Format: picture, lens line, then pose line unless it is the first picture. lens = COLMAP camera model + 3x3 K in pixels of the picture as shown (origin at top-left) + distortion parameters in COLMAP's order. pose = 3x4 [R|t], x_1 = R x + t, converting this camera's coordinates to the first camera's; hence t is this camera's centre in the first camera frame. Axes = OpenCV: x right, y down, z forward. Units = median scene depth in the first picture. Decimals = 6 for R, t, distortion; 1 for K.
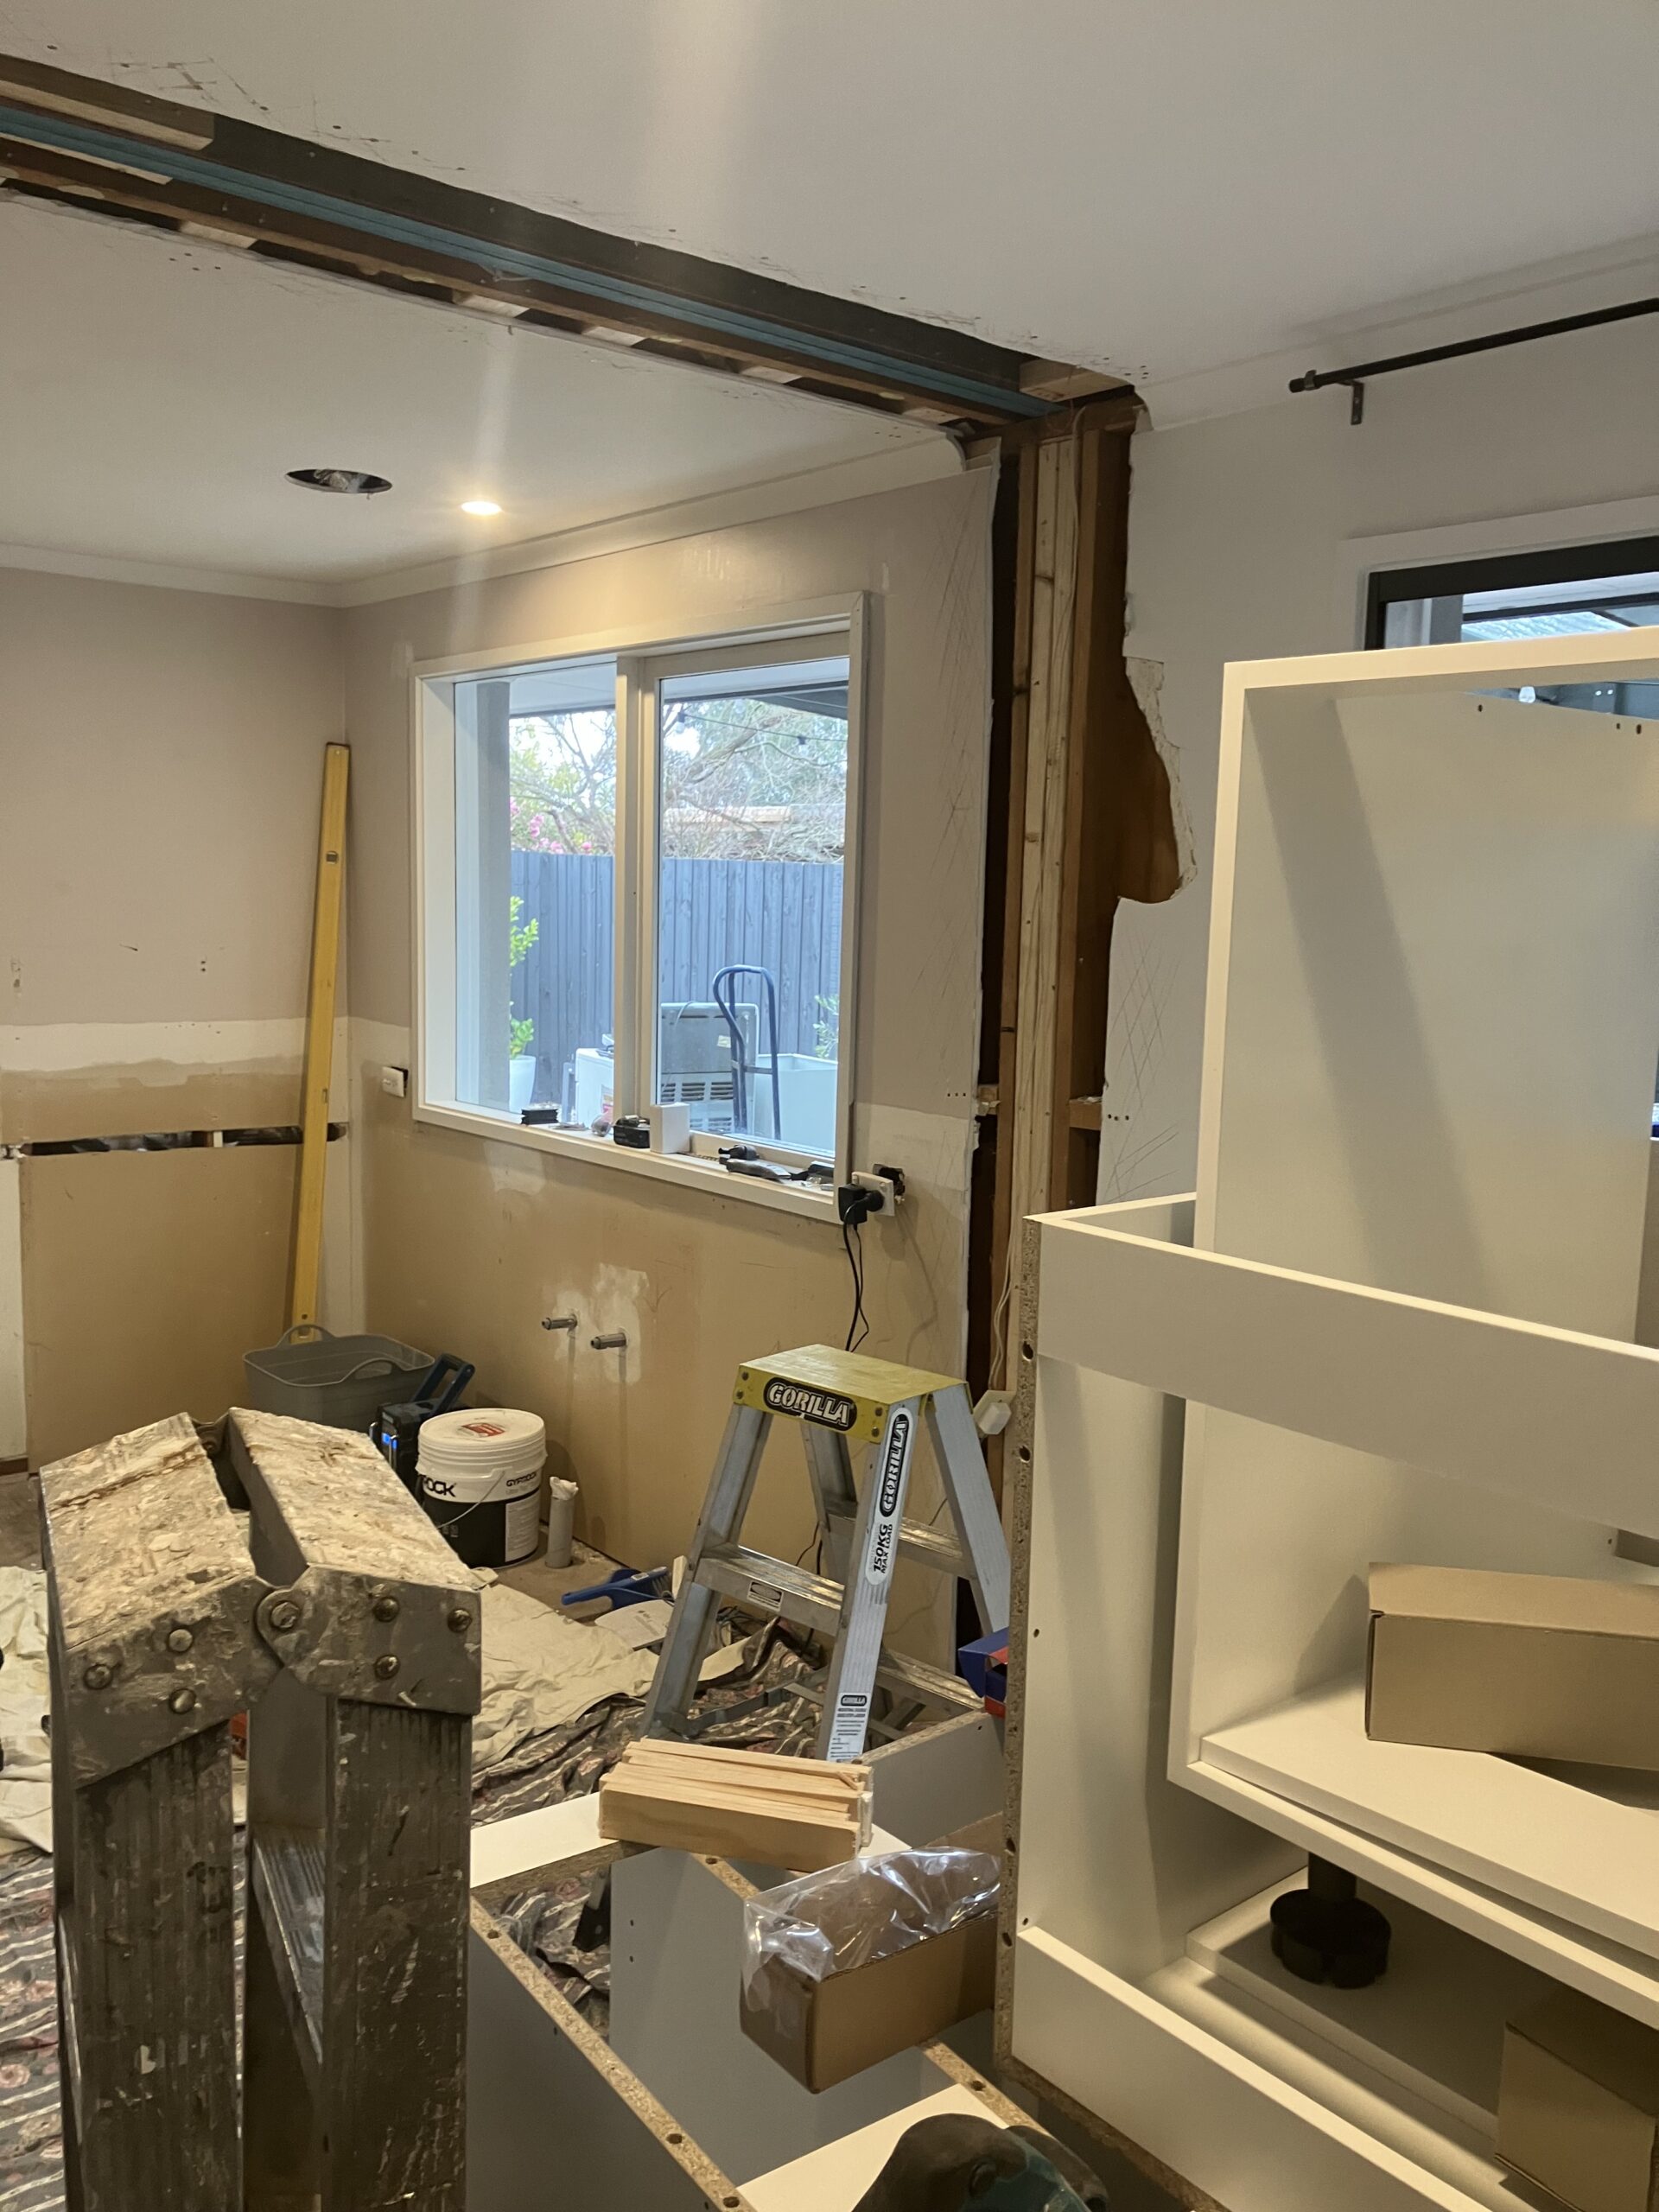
lens RADIAL K [[1813.4, 0, 835.7], [0, 1813.4, 1116.0], [0, 0, 1]] dist [0.053855, -0.078308]
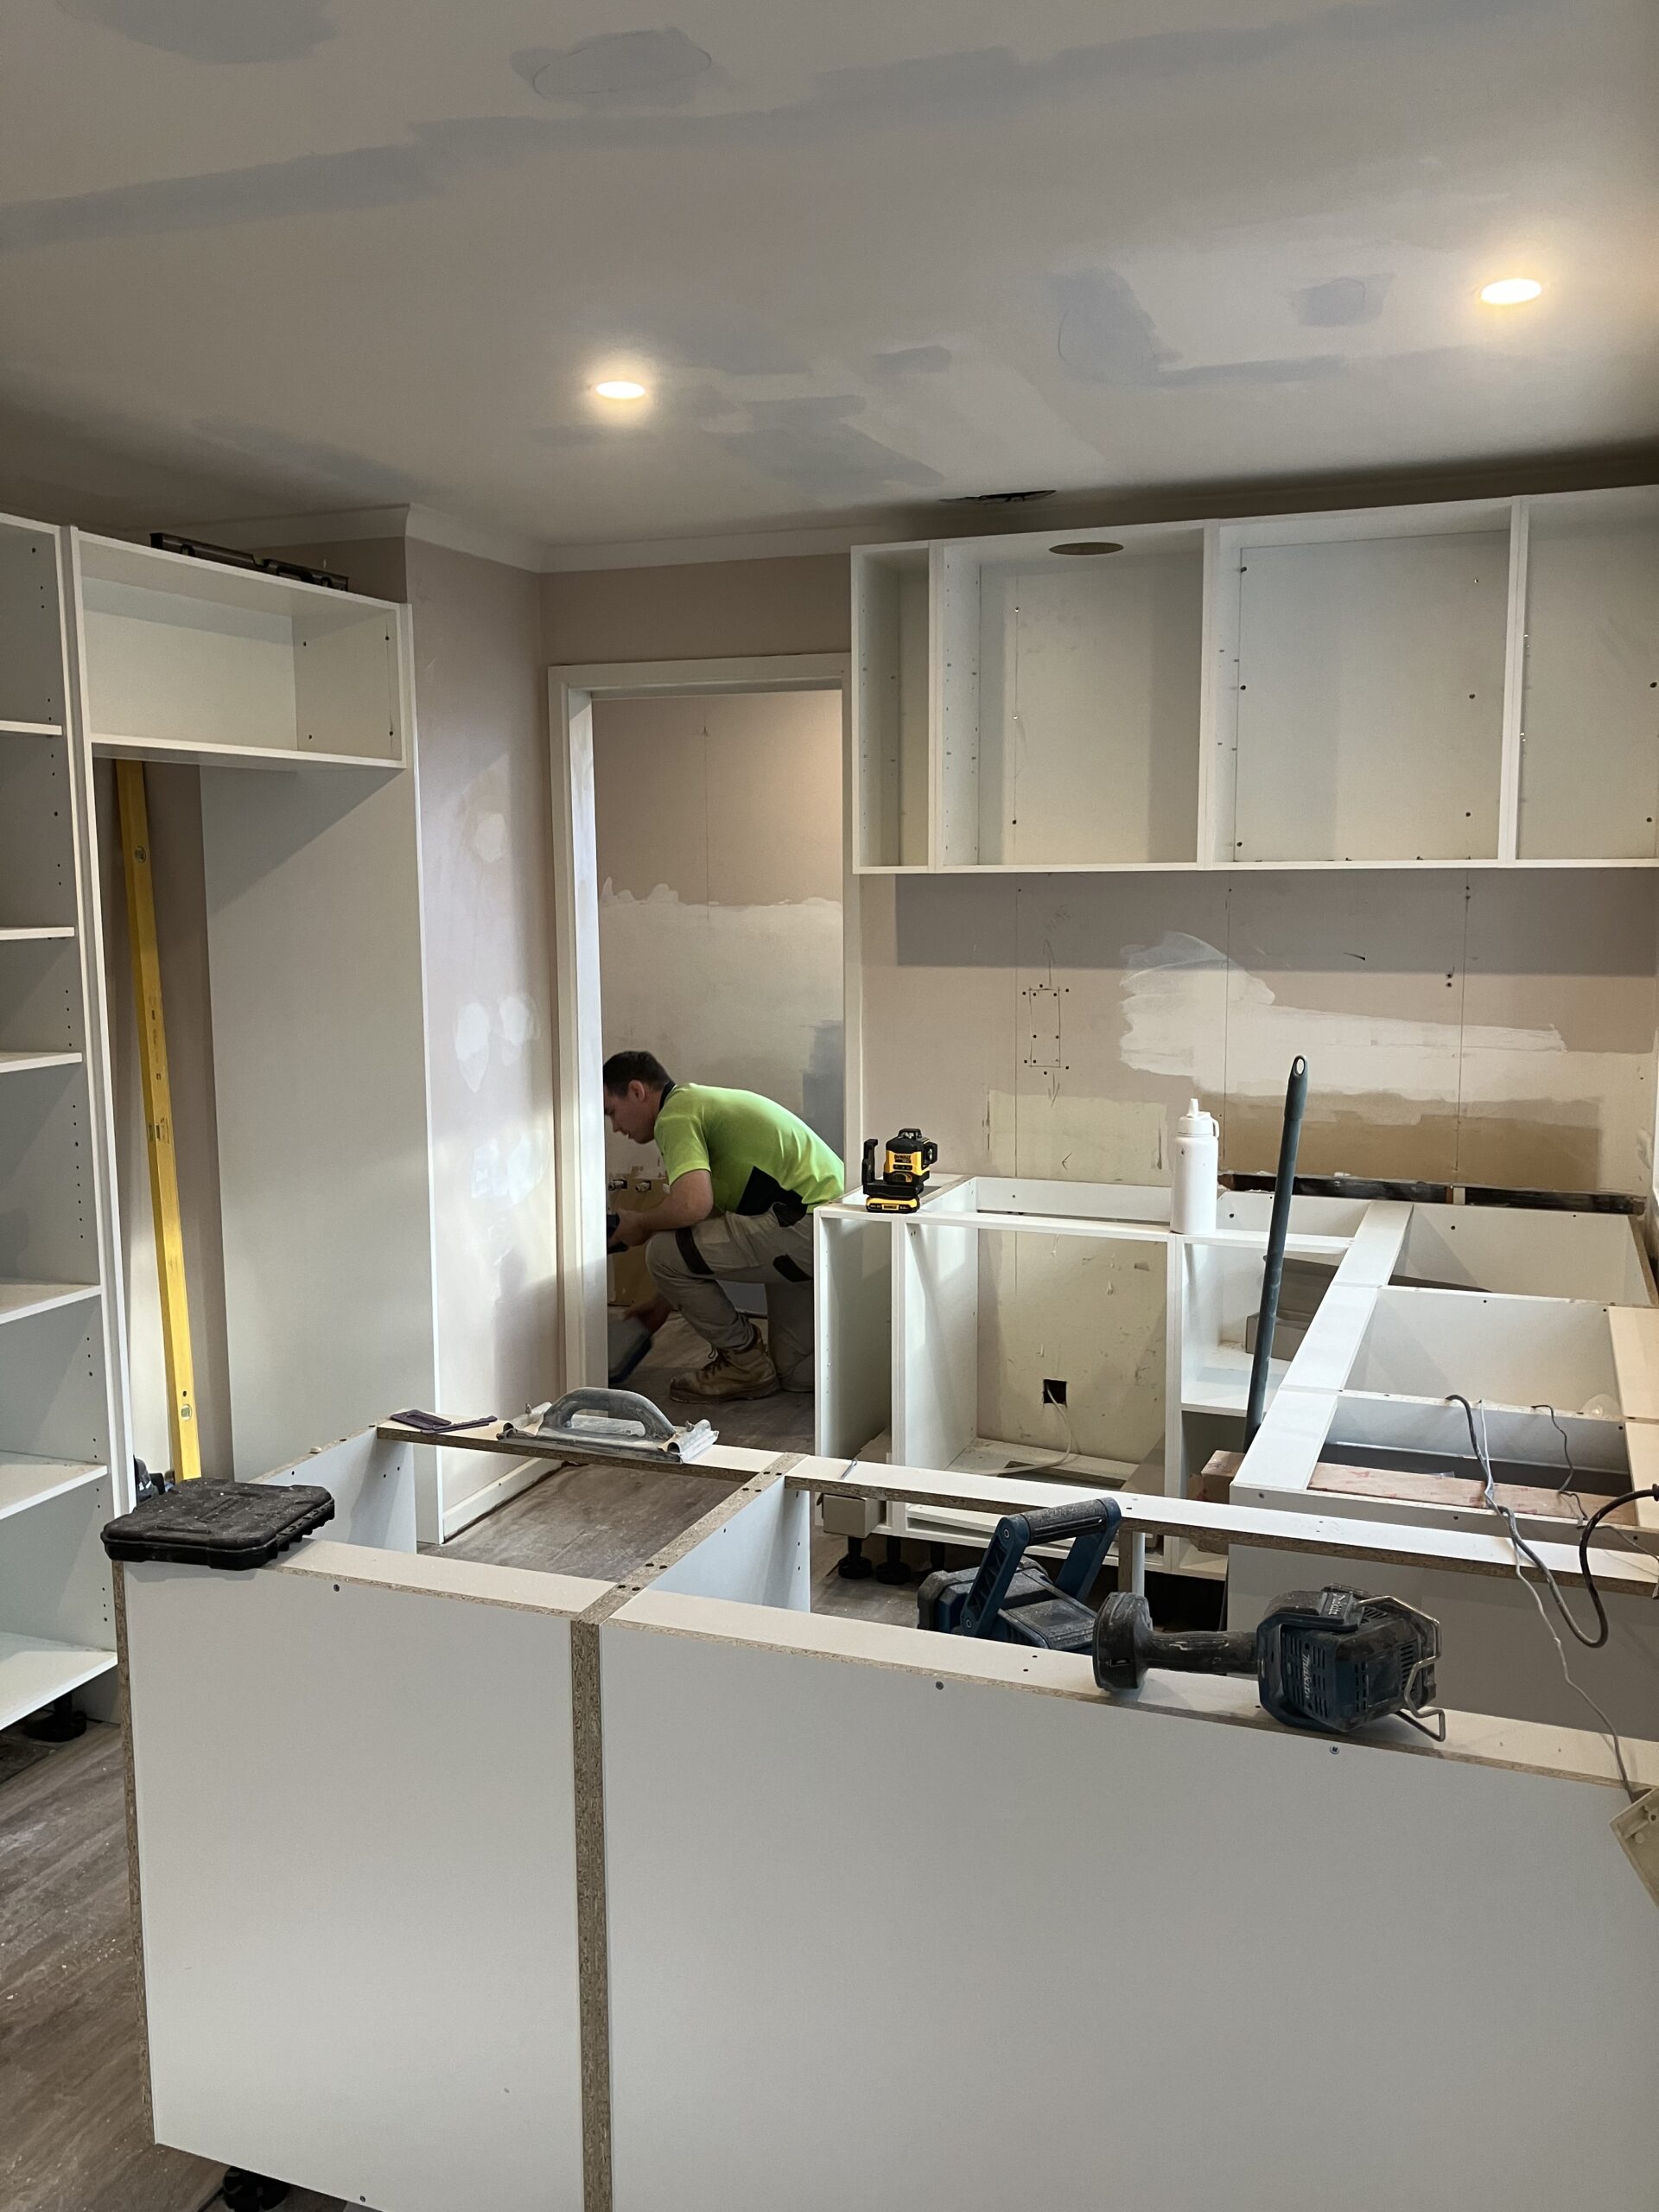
lens RADIAL K [[1813.4, 0, 840.7], [0, 1813.4, 1103.6], [0, 0, 1]] dist [0.053855, -0.078308]
pose [[0.486068, 0.073391, -0.870834, 0.331187], [-0.093750, 0.995096, 0.031535, -0.041629], [0.868878, 0.066313, 0.490565, 0.554975]]
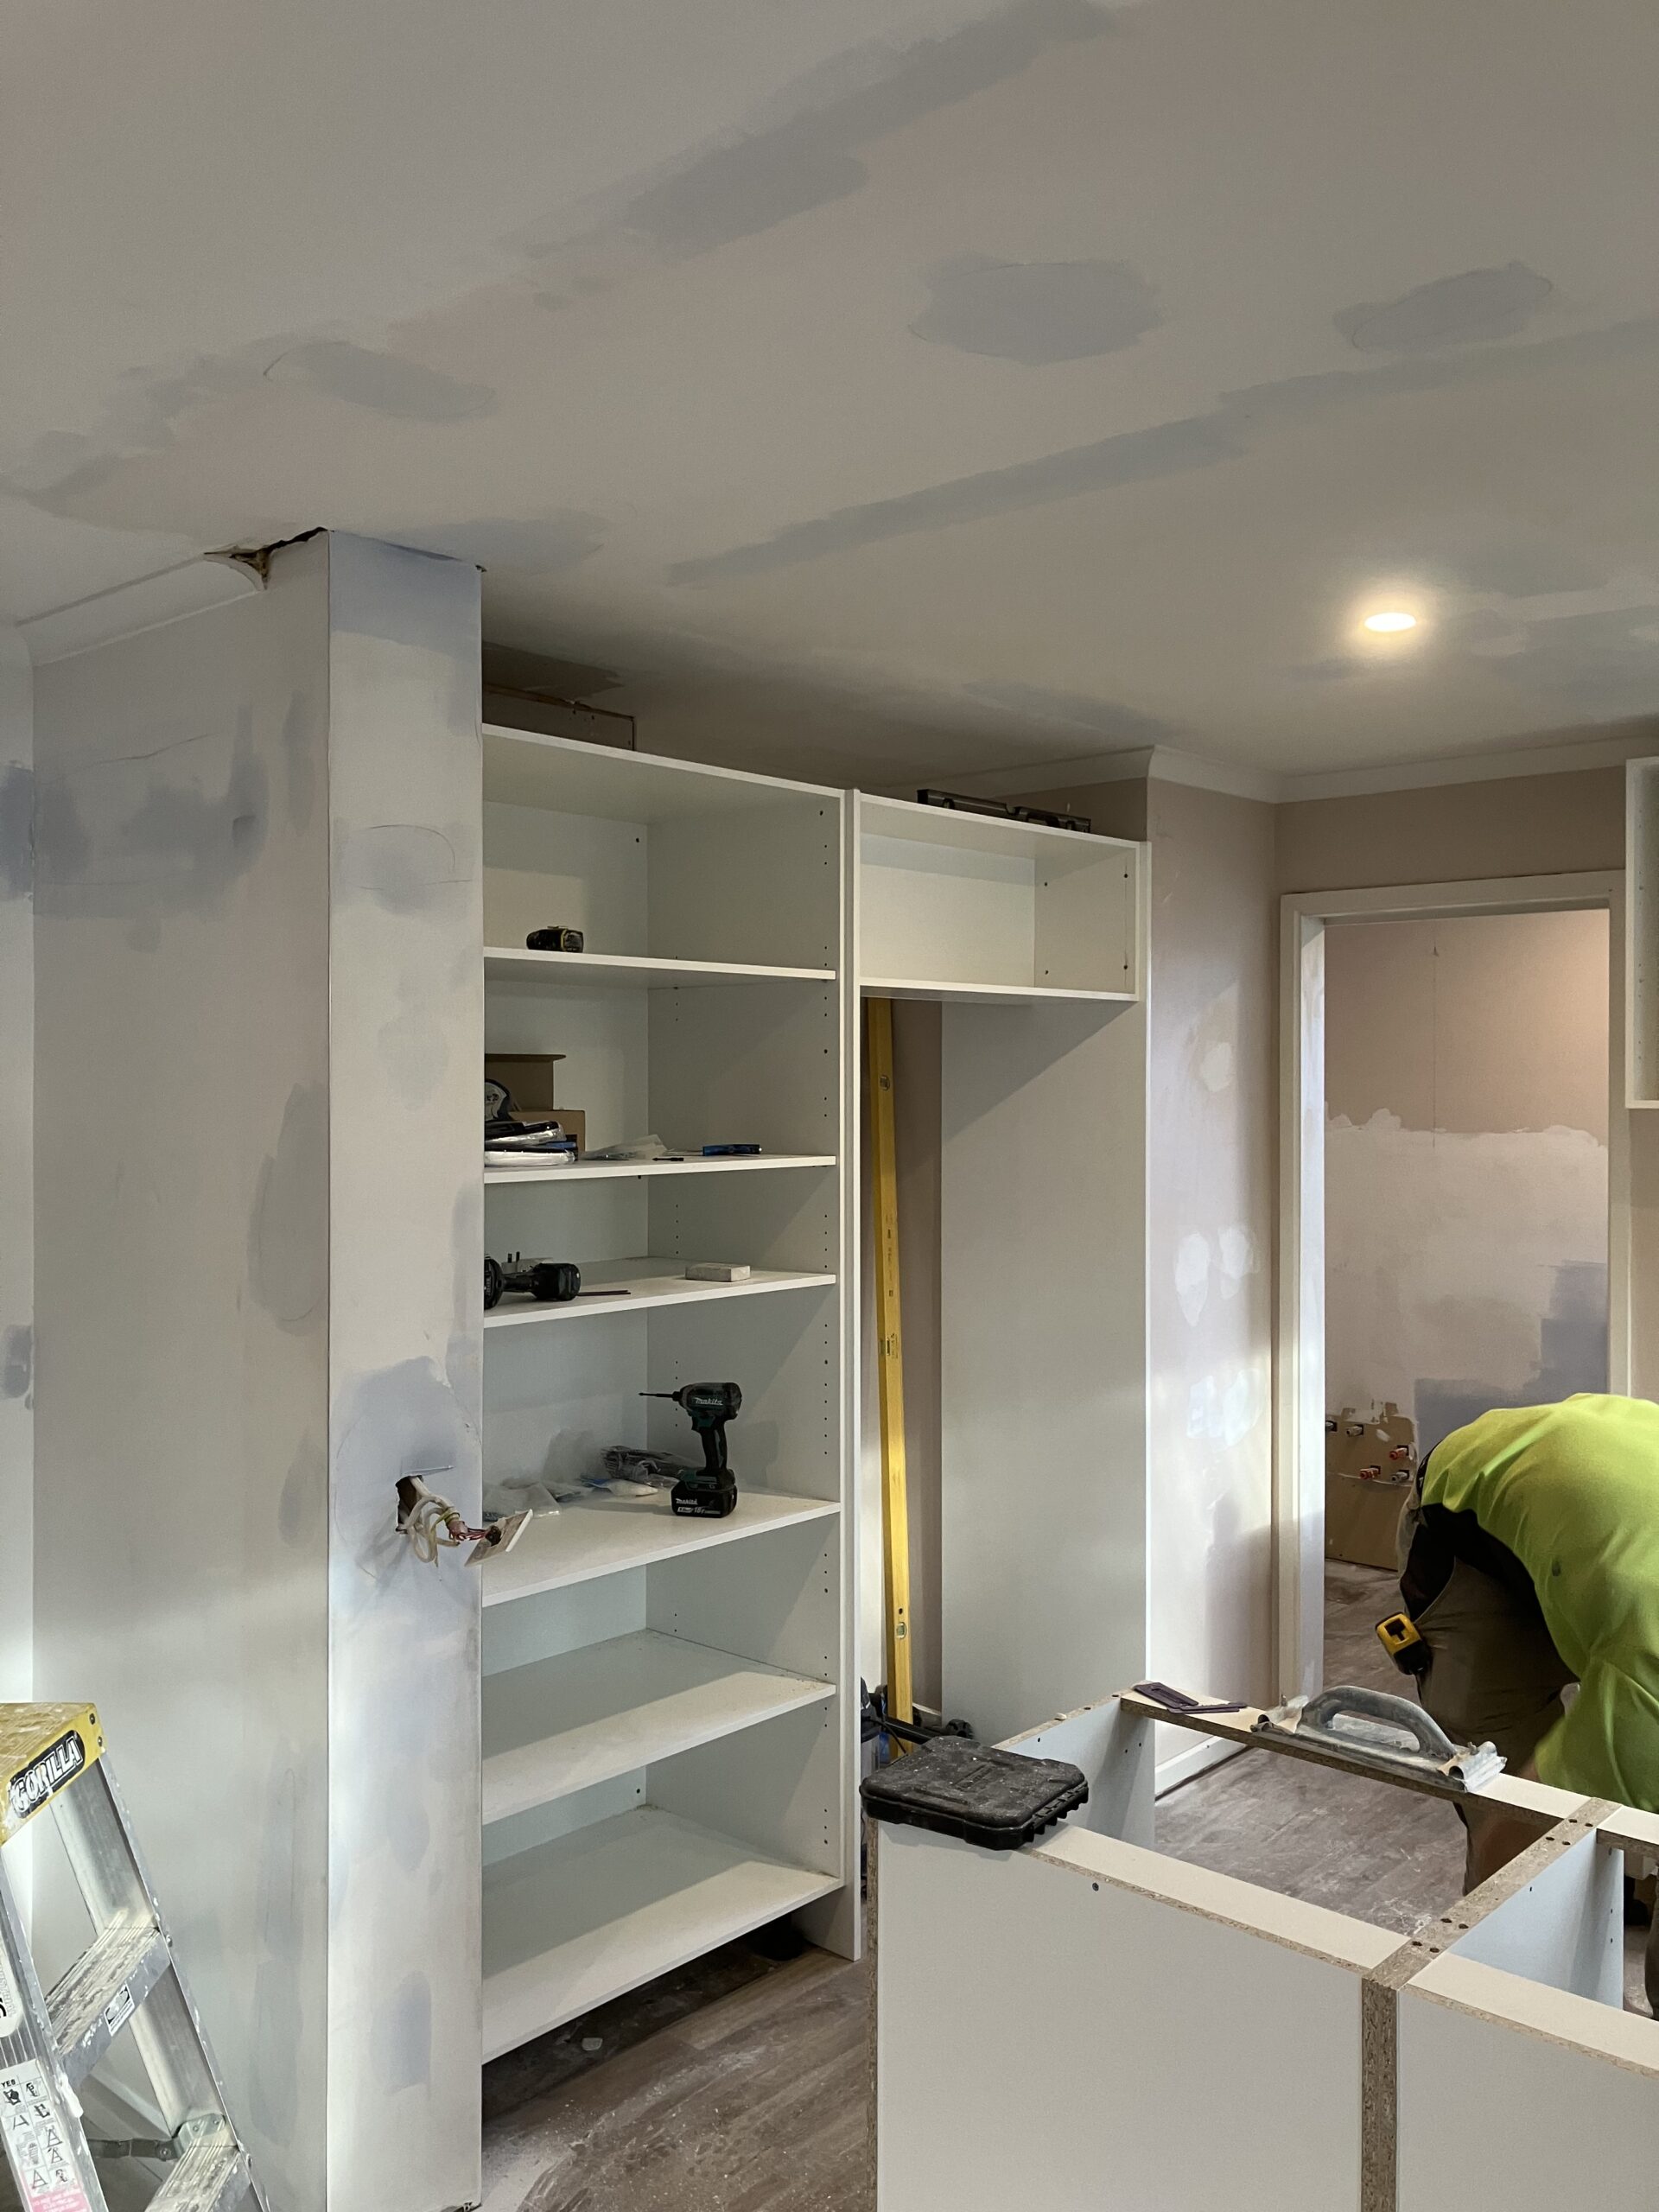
lens RADIAL K [[1813.4, 0, 829.7], [0, 1813.4, 1093.1], [0, 0, 1]] dist [0.053855, -0.078308]
pose [[0.133592, -0.029039, -0.990611, 0.313469], [-0.128882, 0.990573, -0.046419, -0.047487], [0.982620, 0.133873, 0.128590, 0.543543]]
